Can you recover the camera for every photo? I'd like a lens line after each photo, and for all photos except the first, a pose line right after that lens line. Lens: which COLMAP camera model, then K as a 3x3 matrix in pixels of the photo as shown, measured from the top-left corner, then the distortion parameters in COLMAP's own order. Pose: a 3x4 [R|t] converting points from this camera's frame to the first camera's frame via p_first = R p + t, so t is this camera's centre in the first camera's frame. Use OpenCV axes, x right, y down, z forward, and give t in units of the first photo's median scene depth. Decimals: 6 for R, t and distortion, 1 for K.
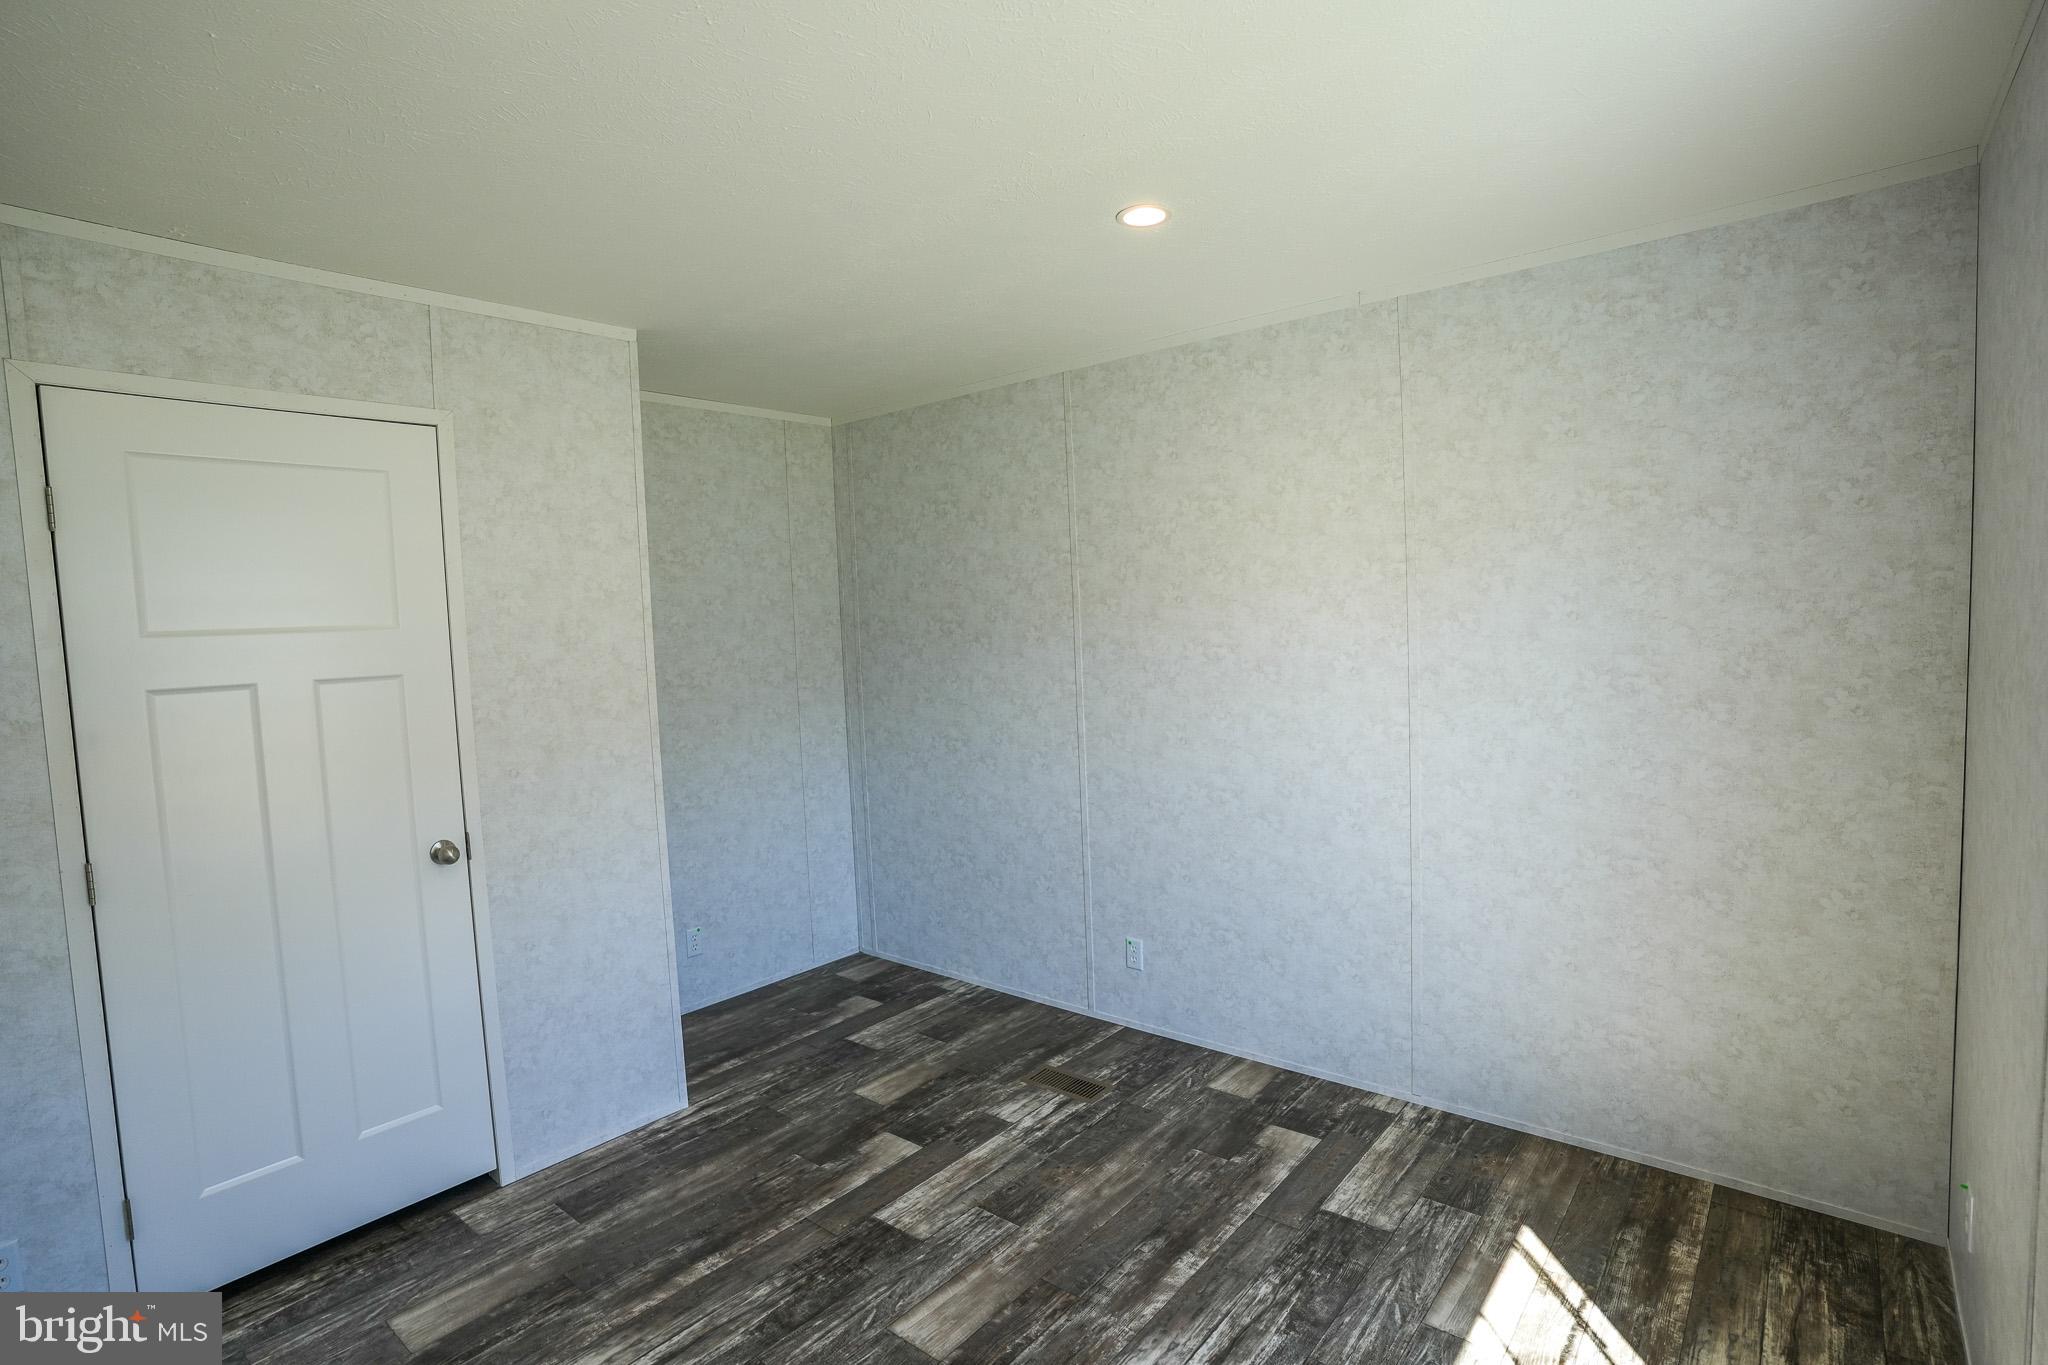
lens RADIAL K [[999.3, 0, 1022.7], [0, 999.3, 677.6], [0, 0, 1]] dist [-0.076196, 0.033758]
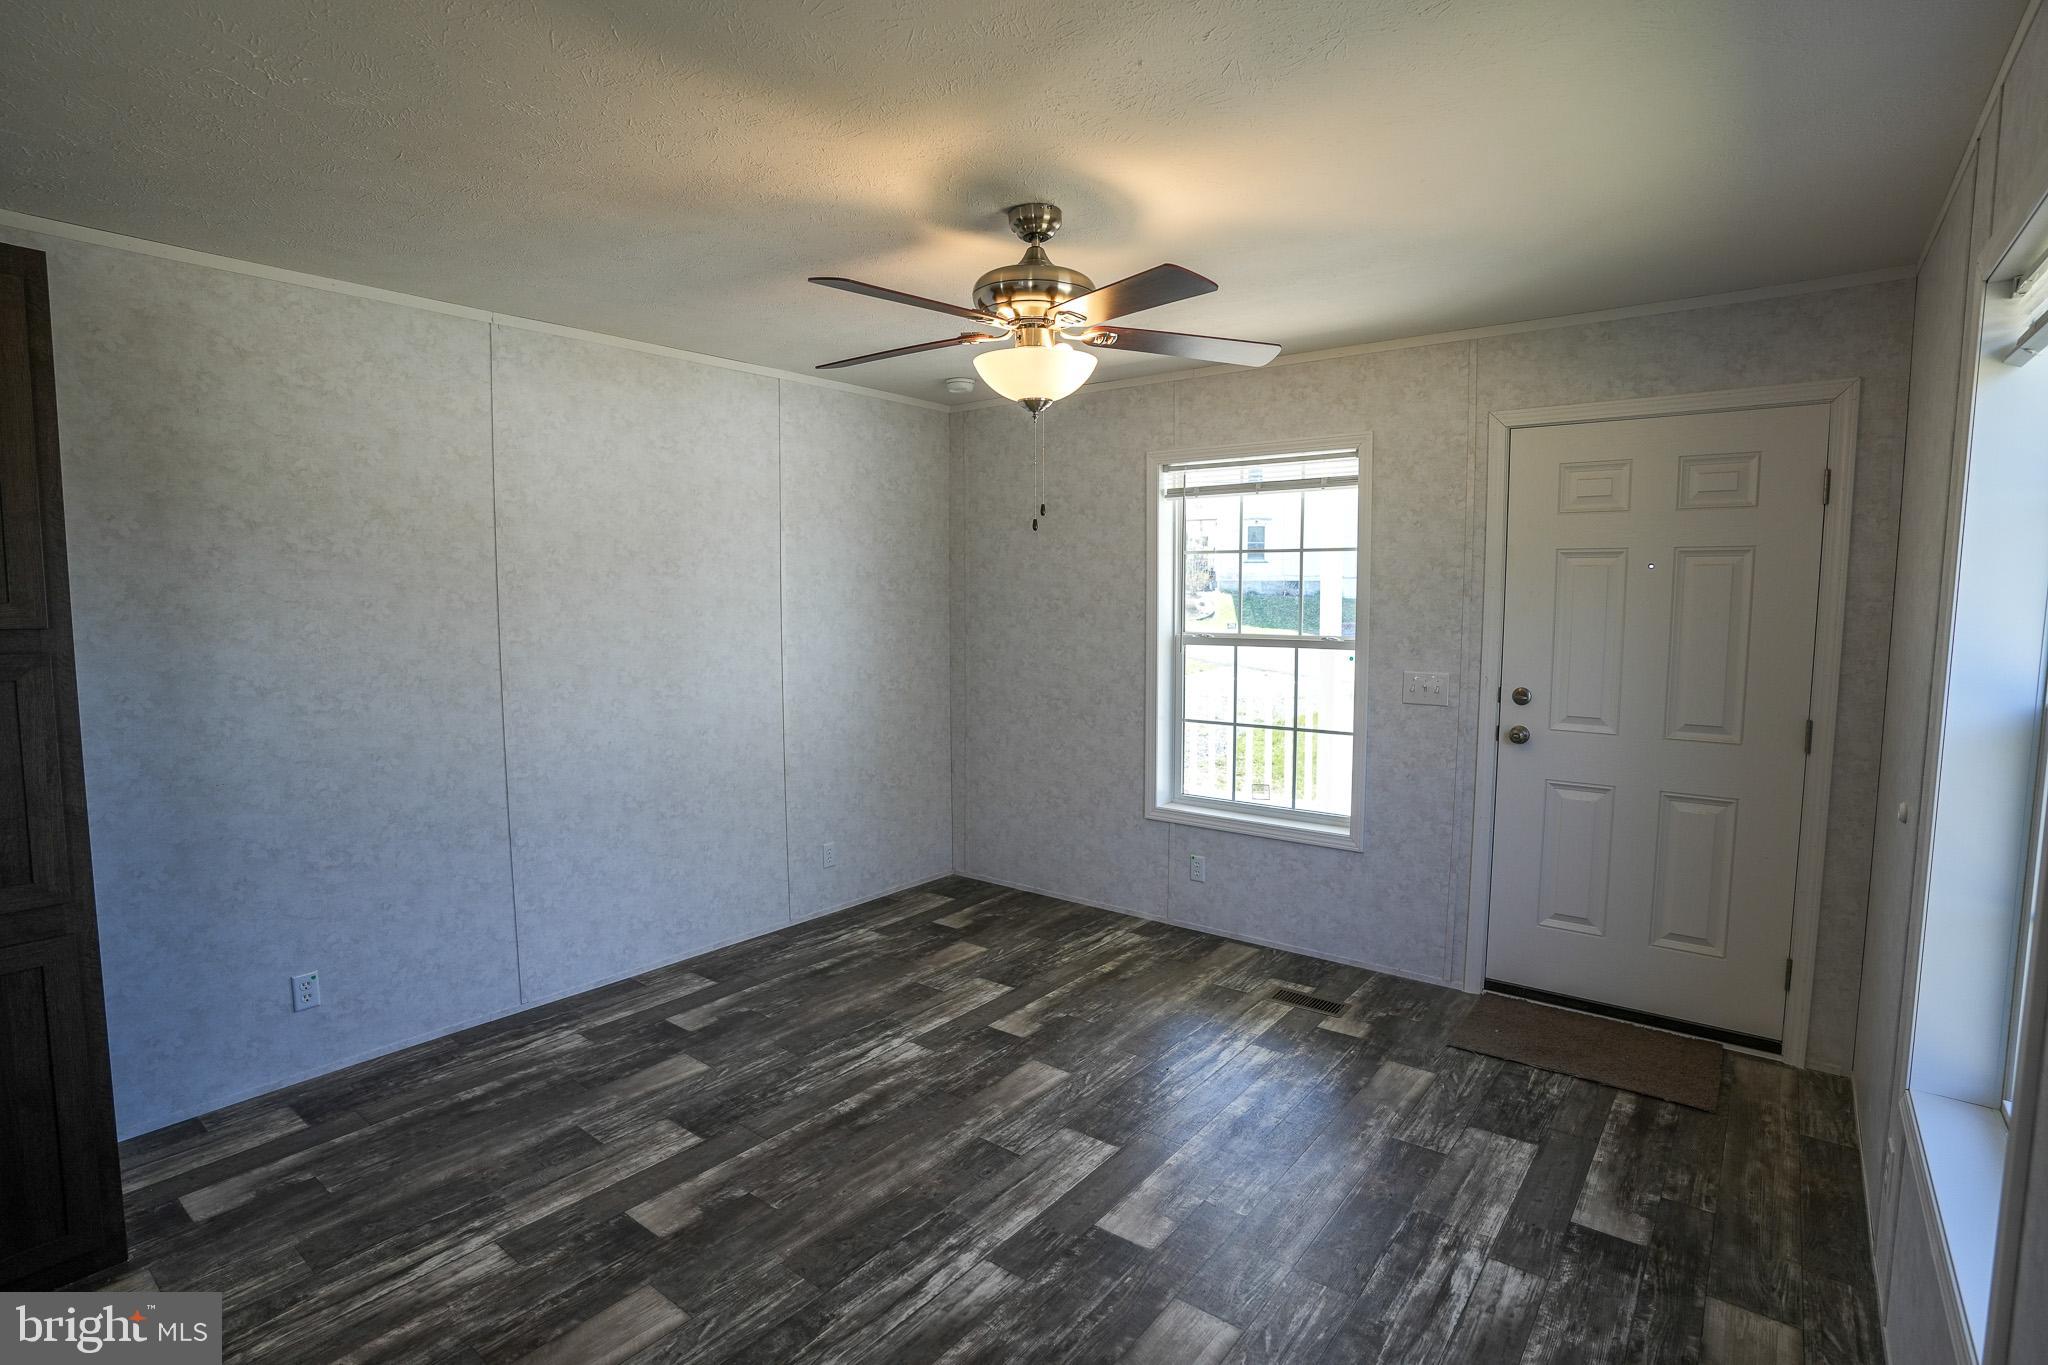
lens RADIAL K [[999.3, 0, 1021.4], [0, 999.3, 681.6], [0, 0, 1]] dist [-0.076196, 0.033758]
pose [[-0.998765, 0.044252, -0.022603, -0.048492], [0.040129, 0.986574, 0.158306, -0.124185], [0.029305, 0.157204, -0.987131, 2.066800]]
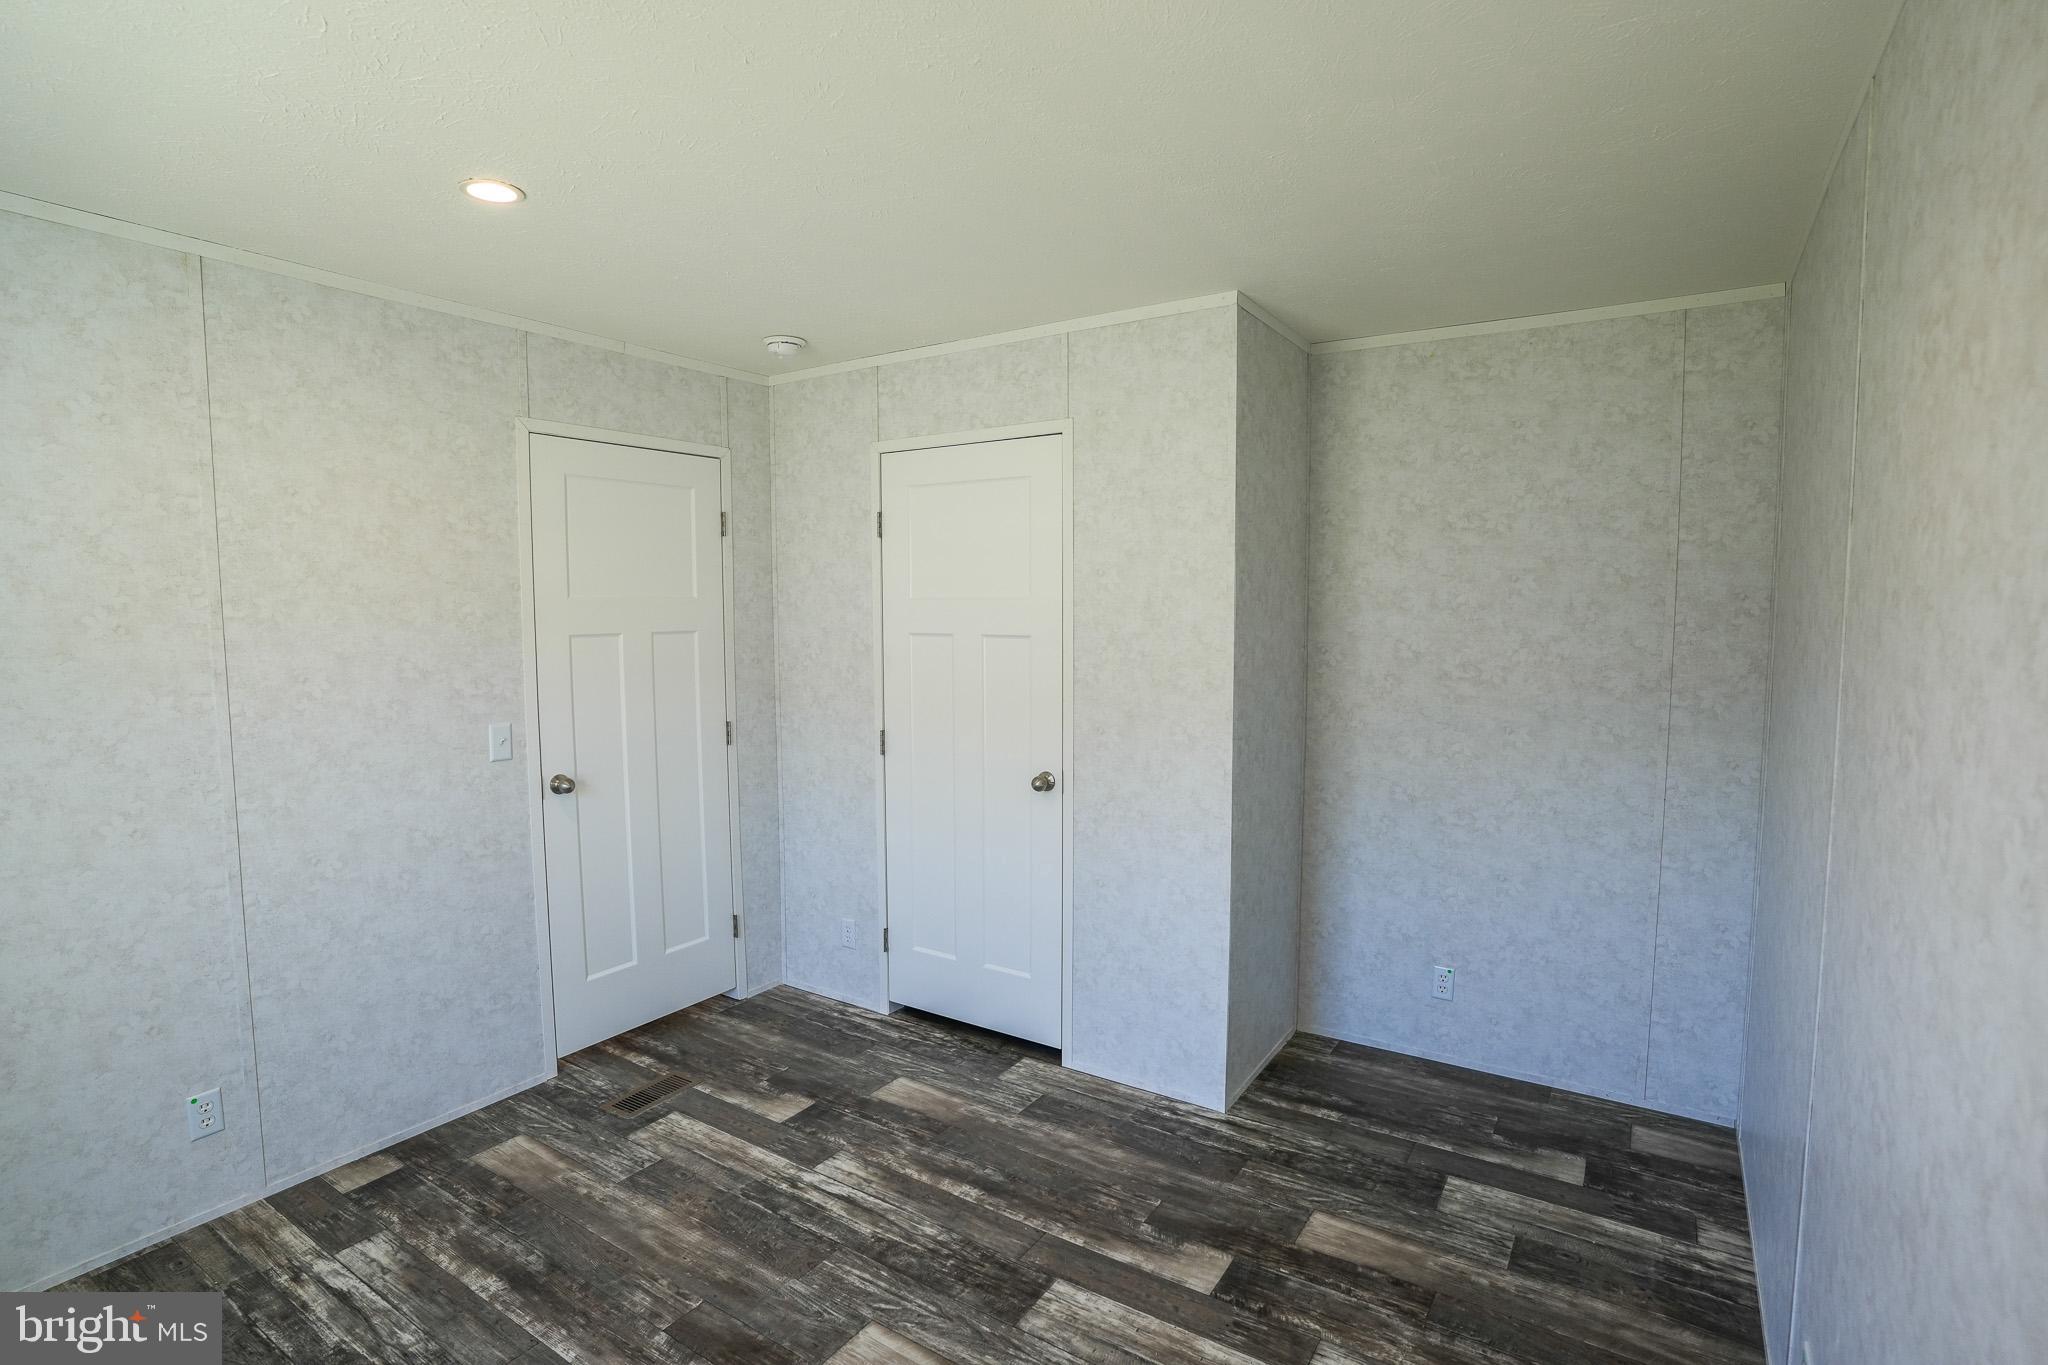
lens RADIAL K [[999.3, 0, 1020.5], [0, 999.3, 679.5], [0, 0, 1]] dist [-0.076196, 0.033758]
pose [[0.109874, 0.108177, -0.988041, 0.722599], [-0.067370, 0.992584, 0.101183, -0.084282], [0.991660, 0.055447, 0.116348, 0.910006]]
